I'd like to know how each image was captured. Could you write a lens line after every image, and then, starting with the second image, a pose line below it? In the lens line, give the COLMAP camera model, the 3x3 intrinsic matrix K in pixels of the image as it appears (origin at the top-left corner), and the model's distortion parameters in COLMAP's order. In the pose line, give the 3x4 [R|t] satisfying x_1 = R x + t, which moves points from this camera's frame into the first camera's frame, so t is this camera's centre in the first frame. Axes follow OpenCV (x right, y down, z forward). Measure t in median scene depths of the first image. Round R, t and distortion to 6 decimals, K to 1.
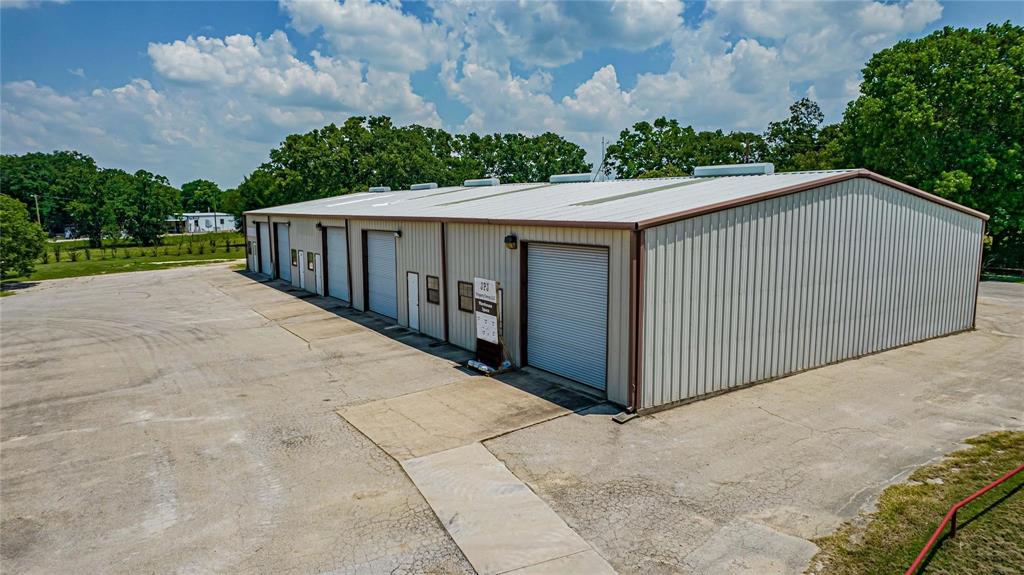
lens RADIAL K [[650.2, 0, 513.1], [0, 650.2, 294.2], [0, 0, 1]] dist [-0.070912, 0.063769]
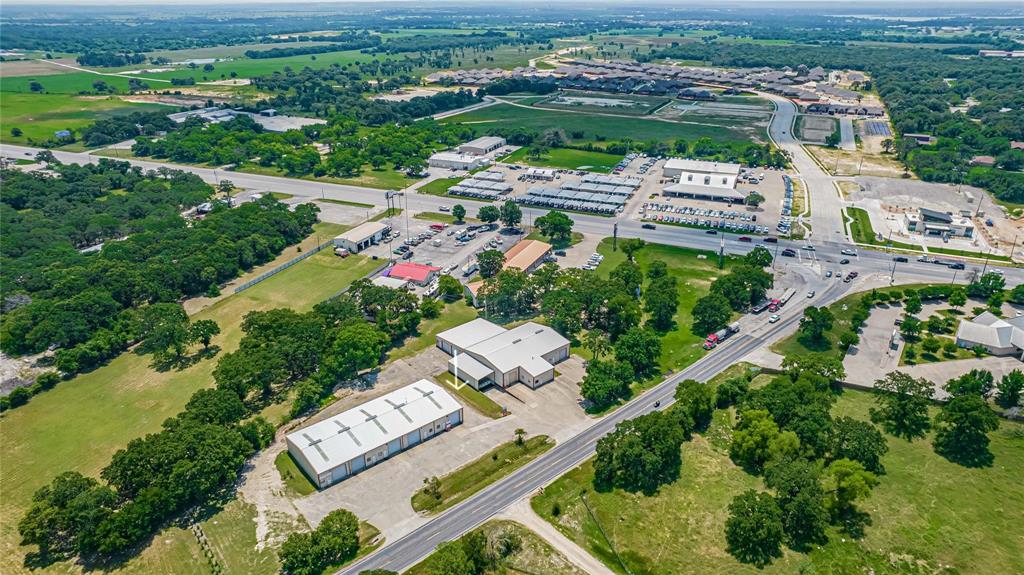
lens RADIAL K [[650.2, 0, 513.1], [0, 650.2, 294.2], [0, 0, 1]] dist [-0.070912, 0.063769]
pose [[-0.116051, -0.413621, 0.903023, -7.916831], [0.135434, 0.894084, 0.426932, -5.588301], [-0.983966, 0.171846, -0.047741, 0.239691]]
